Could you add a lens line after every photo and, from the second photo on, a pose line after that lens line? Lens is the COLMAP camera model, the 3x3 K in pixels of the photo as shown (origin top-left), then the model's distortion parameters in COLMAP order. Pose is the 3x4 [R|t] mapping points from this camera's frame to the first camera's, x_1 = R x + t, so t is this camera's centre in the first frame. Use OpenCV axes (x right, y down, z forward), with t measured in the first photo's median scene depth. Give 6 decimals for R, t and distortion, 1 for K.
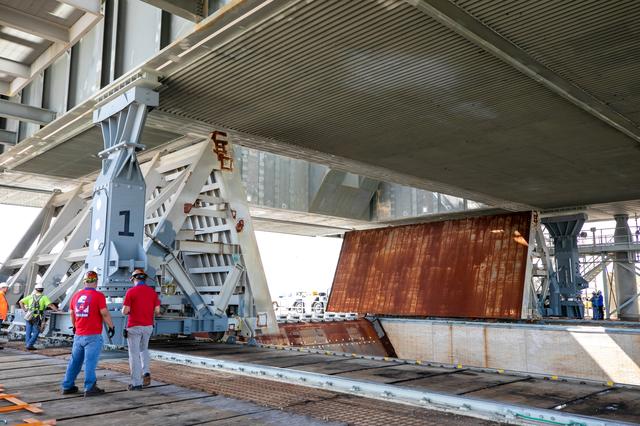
lens RADIAL K [[537.8, 0, 318.6], [0, 537.8, 212.5], [0, 0, 1]] dist [0.003889, 0.000566]
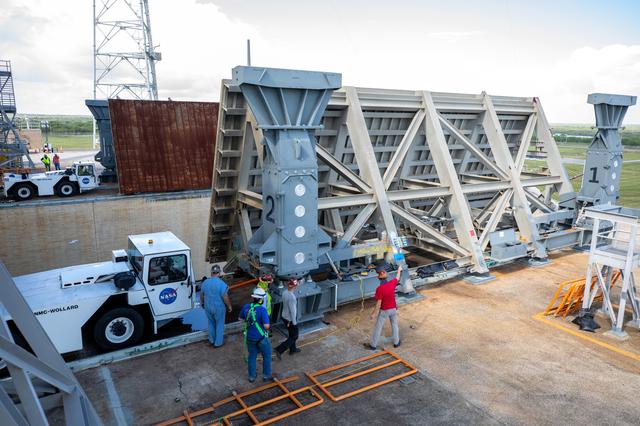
lens RADIAL K [[459.4, 0, 321.5], [0, 459.4, 209.7], [0, 0, 1]] dist [-0.003760, 0.008659]
pose [[0.206253, -0.196032, 0.958661, -0.721619], [-0.165945, 0.958527, 0.231707, -0.024819], [-0.964325, -0.206875, 0.165168, 0.595076]]
